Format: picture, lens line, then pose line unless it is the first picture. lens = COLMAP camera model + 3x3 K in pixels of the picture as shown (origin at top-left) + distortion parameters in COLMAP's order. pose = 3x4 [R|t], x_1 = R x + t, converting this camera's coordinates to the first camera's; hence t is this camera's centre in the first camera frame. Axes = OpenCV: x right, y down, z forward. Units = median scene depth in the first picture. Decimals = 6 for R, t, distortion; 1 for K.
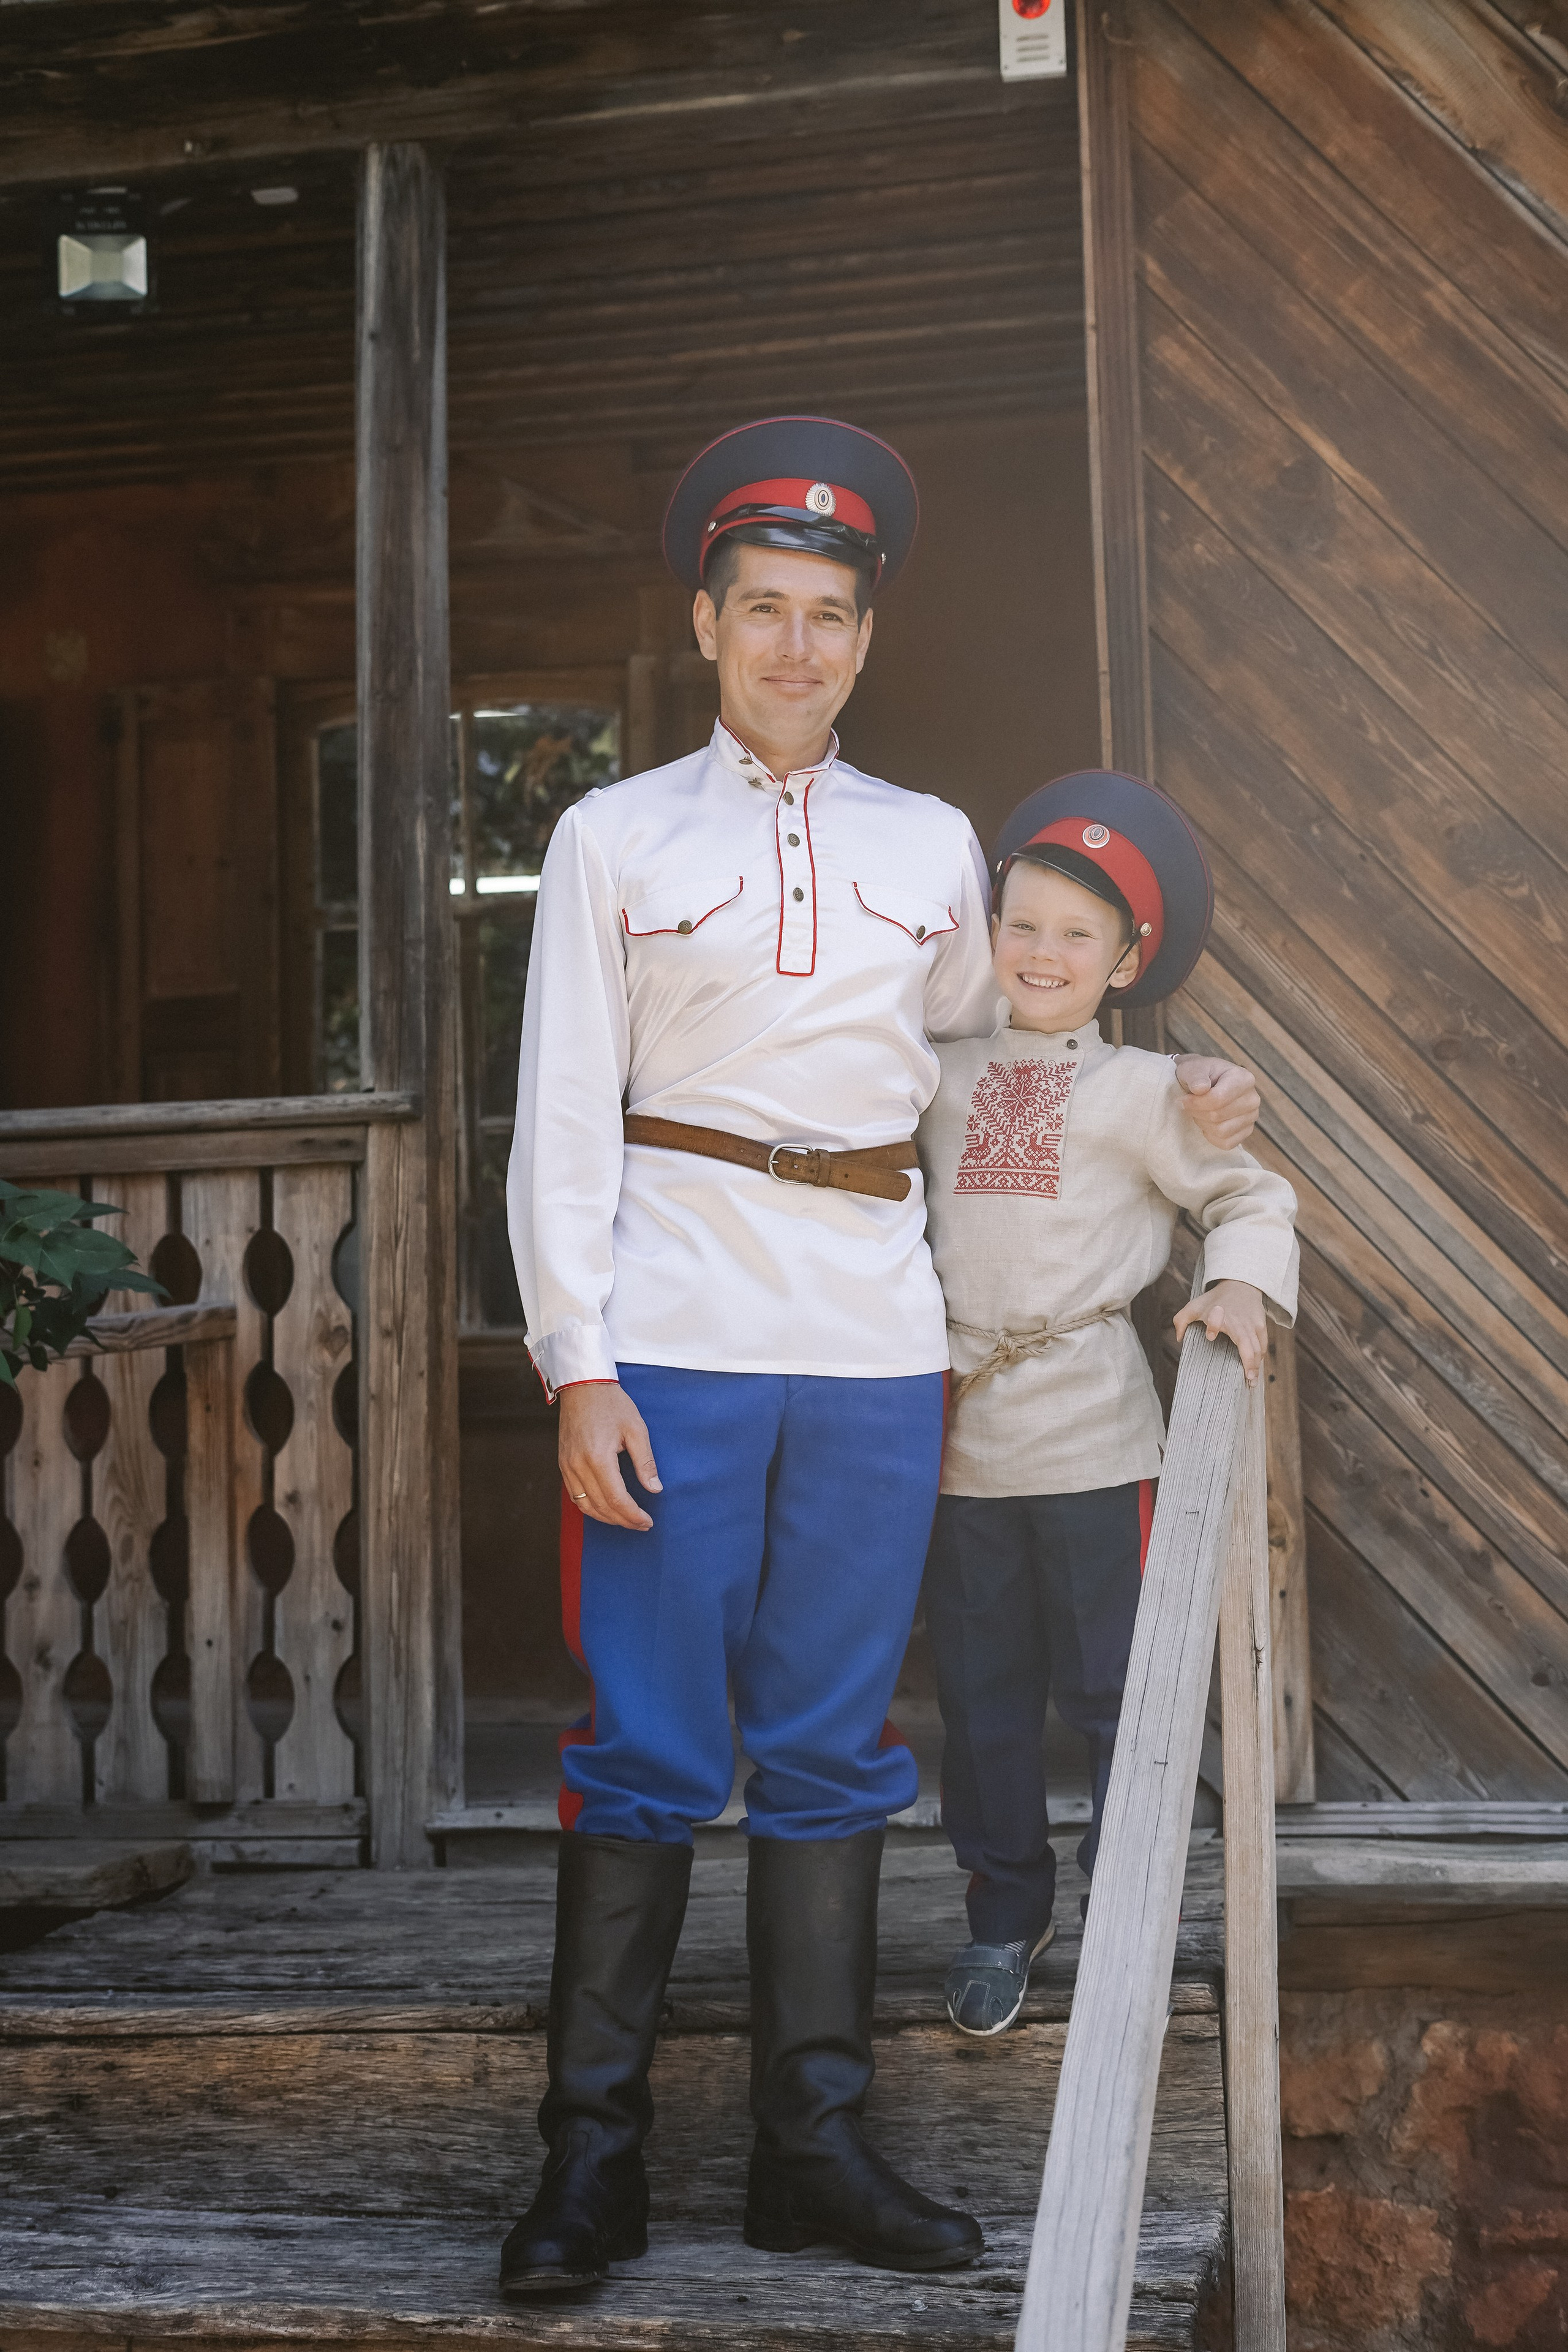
lens RADIAL K [[3429.0, 0, 797.5], [0, 3429.0, 1176.1], [0, 0, 1]] dist [-0.000643, 0.000000]
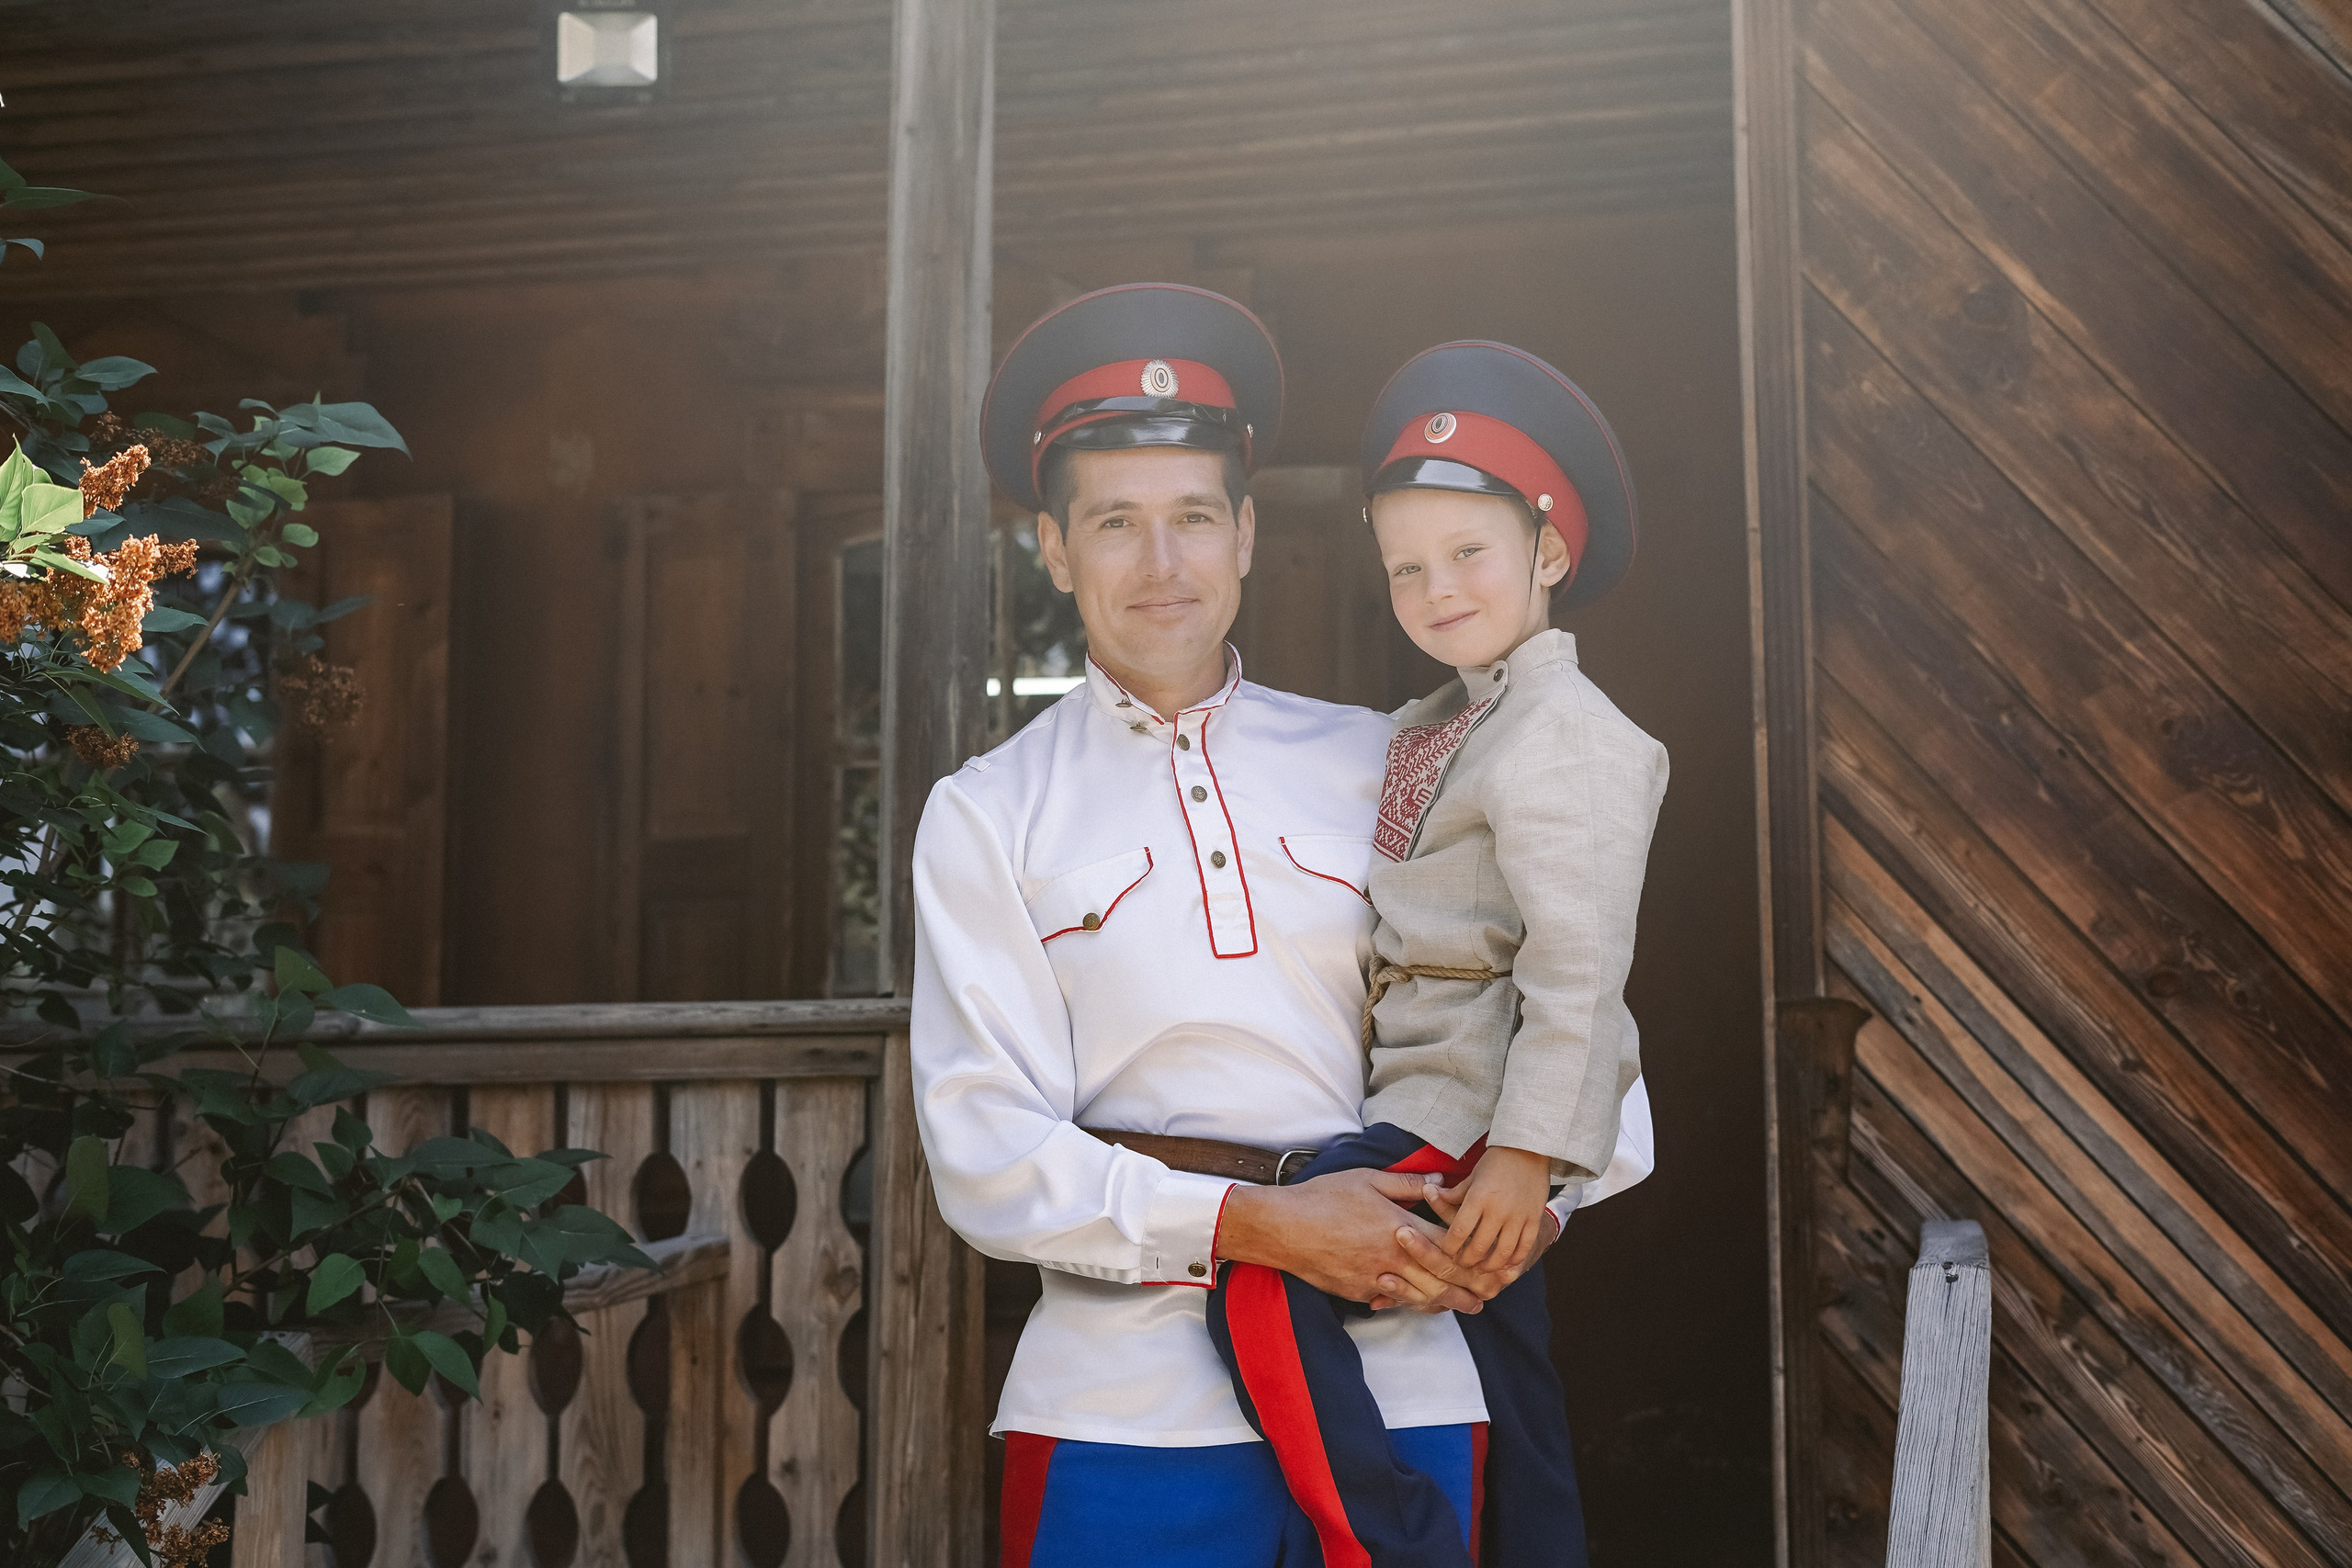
lens RADIAL K [[3428.6, 0, 1170.8], [0, 3428.6, 775.3], [0, 0, 1]] dist [-0.000643, 0.000000]
pose [[0.998934, 0.016046, -0.043289, -0.018003], [-0.017892, 0.998932, -0.042598, -0.046806], [0.042560, 0.043327, 0.998154, 0.143878]]
